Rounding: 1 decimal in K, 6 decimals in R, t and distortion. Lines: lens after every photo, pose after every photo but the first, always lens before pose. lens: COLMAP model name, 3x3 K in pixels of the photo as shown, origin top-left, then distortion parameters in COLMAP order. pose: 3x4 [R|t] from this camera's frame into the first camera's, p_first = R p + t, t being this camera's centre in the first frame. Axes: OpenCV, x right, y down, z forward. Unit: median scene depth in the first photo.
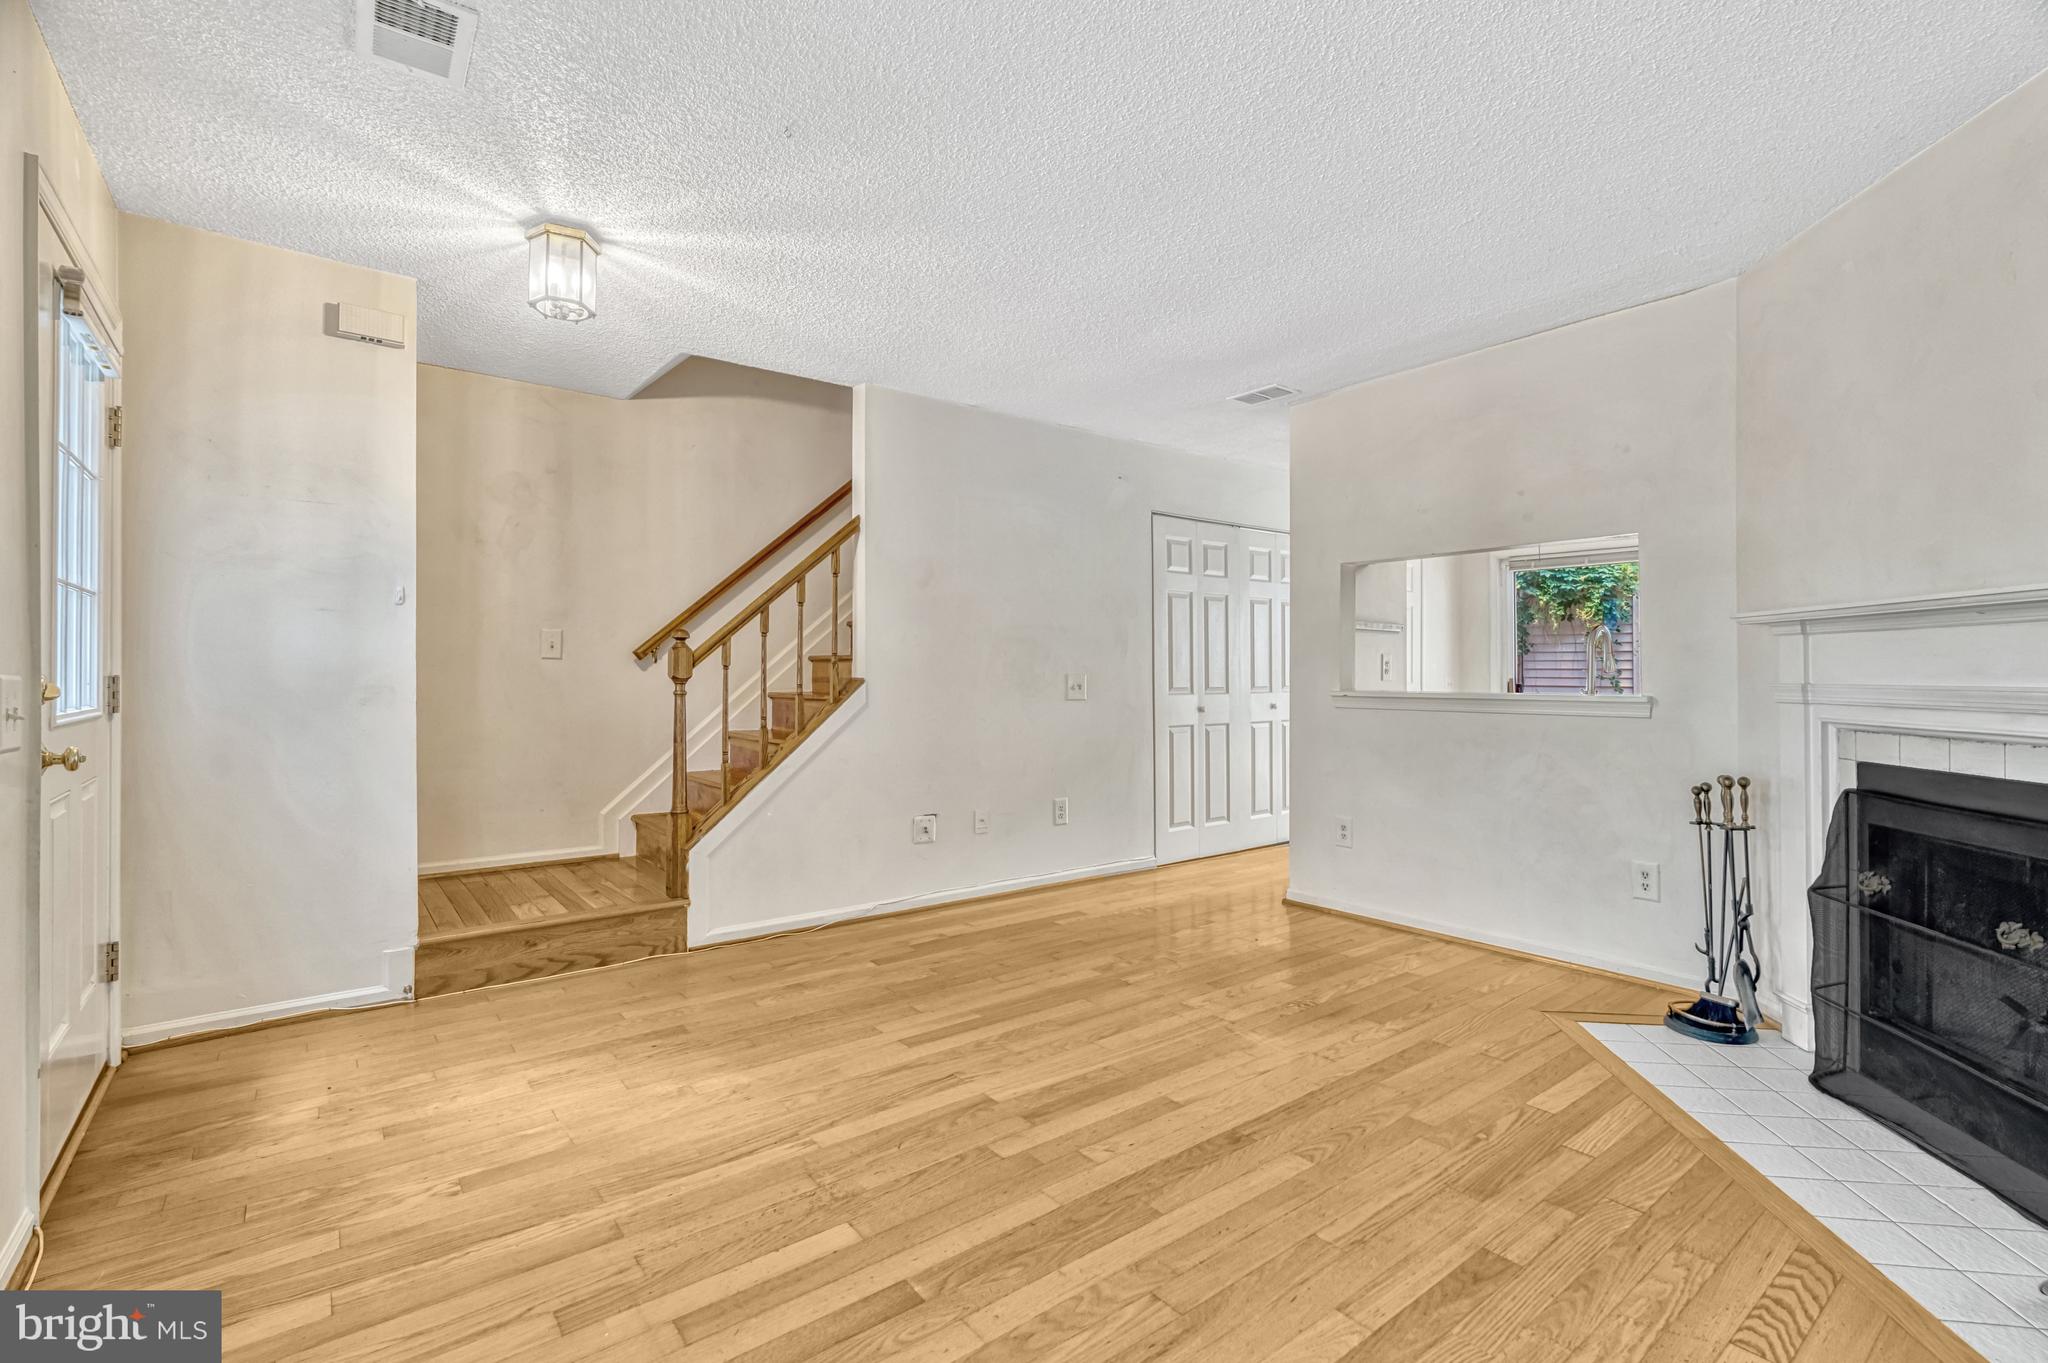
lens RADIAL K [[928.0, 0, 1027.9], [0, 928.0, 667.1], [0, 0, 1]] dist [-0.001168, 0.000282]
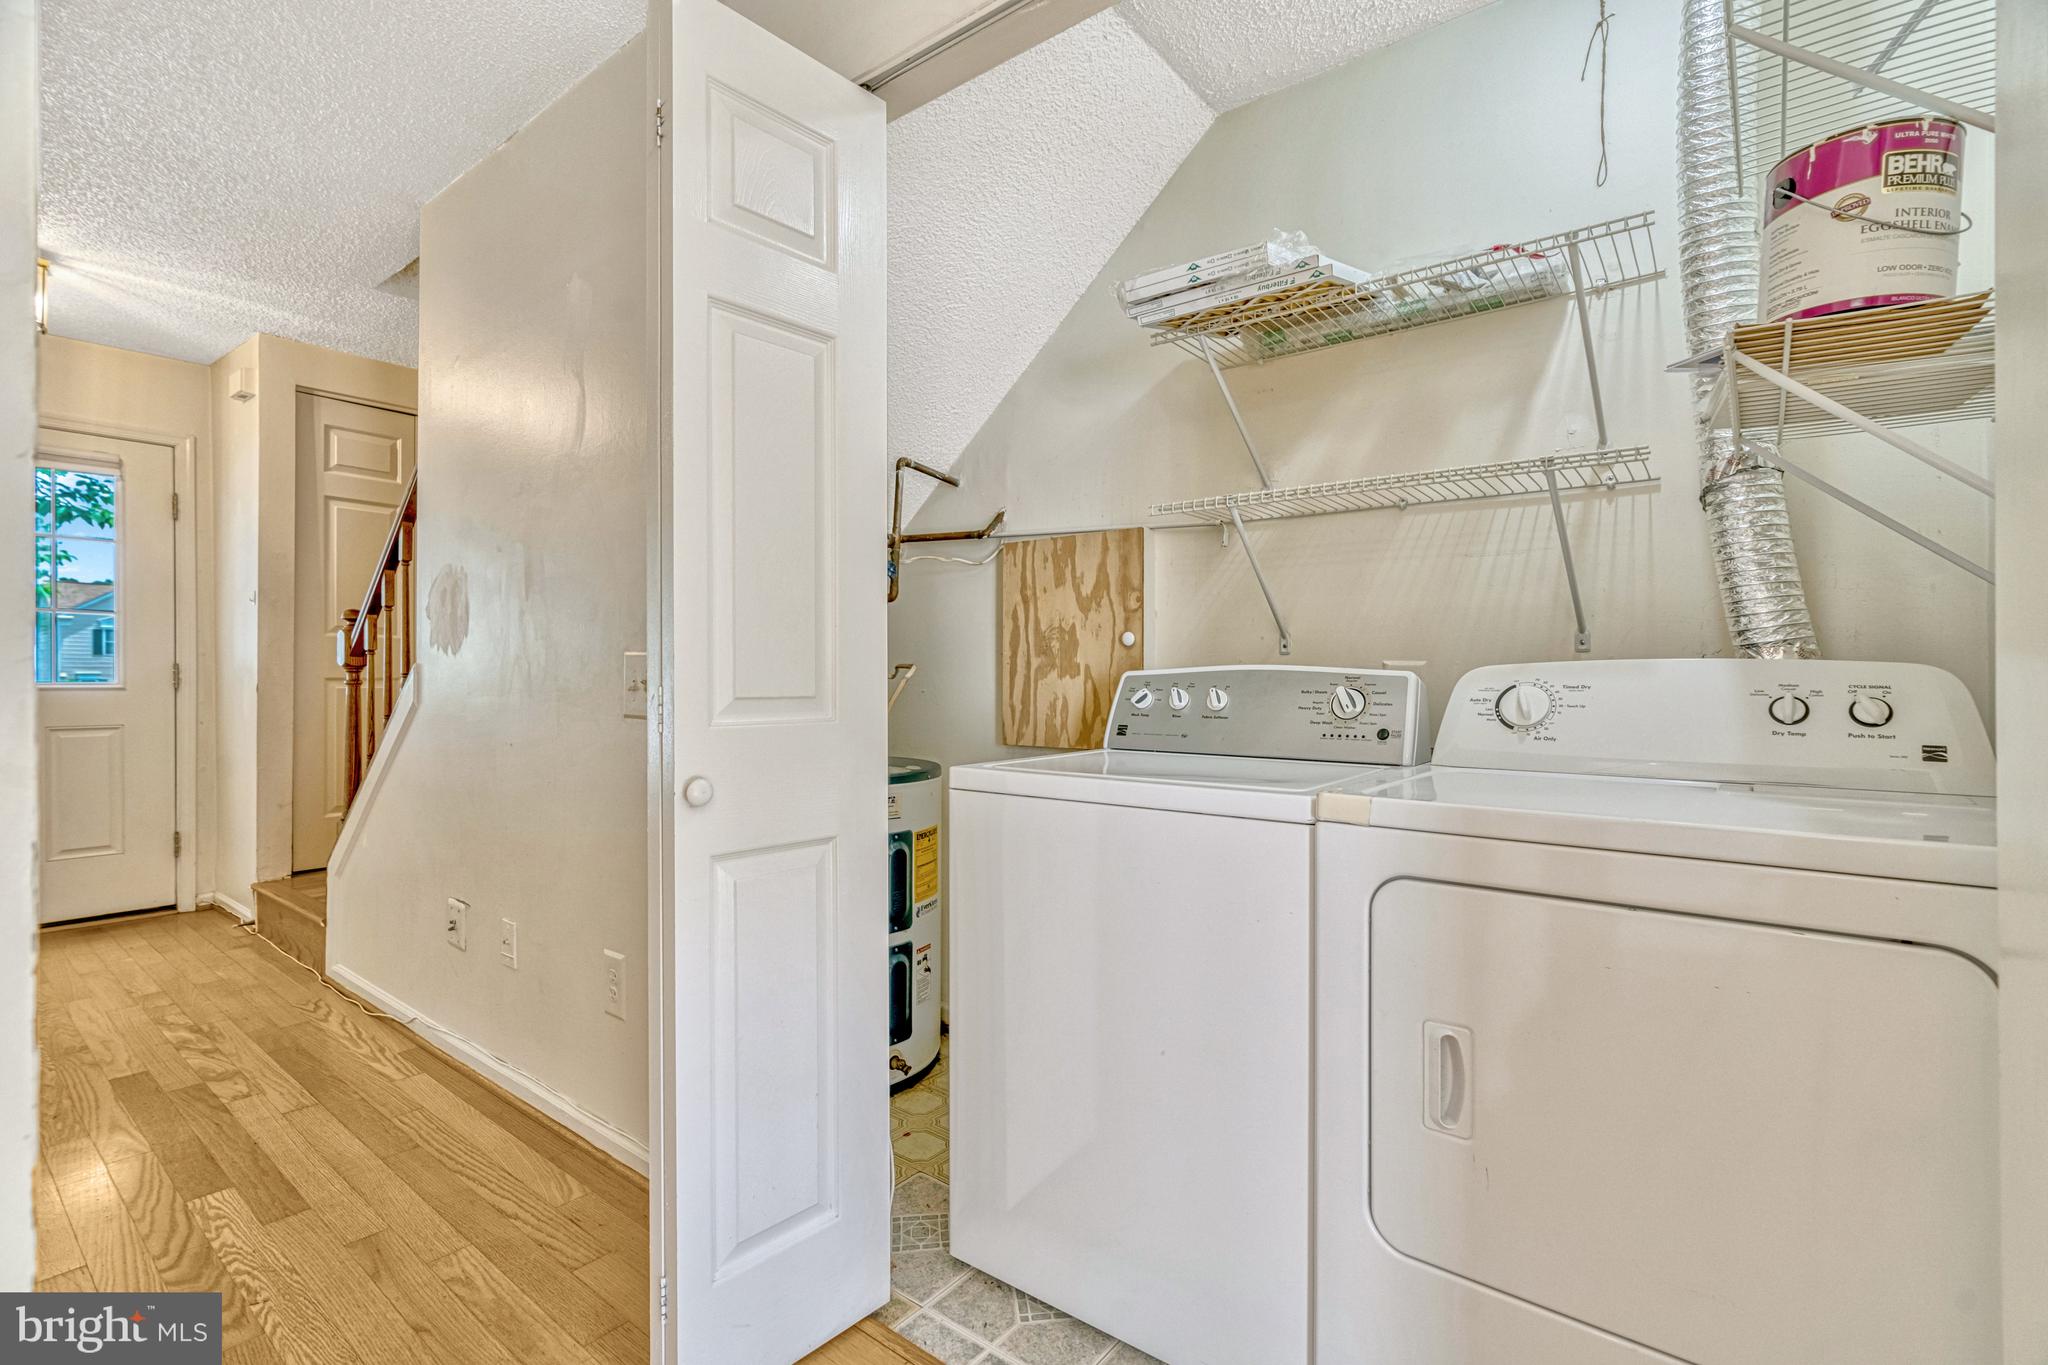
lens RADIAL K [[950.6, 0, 1053.9], [0, 950.6, 684.5], [0, 0, 1]] dist [-0.004267, 0.000316]
pose [[0.234426, 0.004305, -0.972124, 0.861817], [0.004778, 0.999973, 0.005581, 0.038573], [0.972122, -0.005953, 0.234399, 1.921162]]
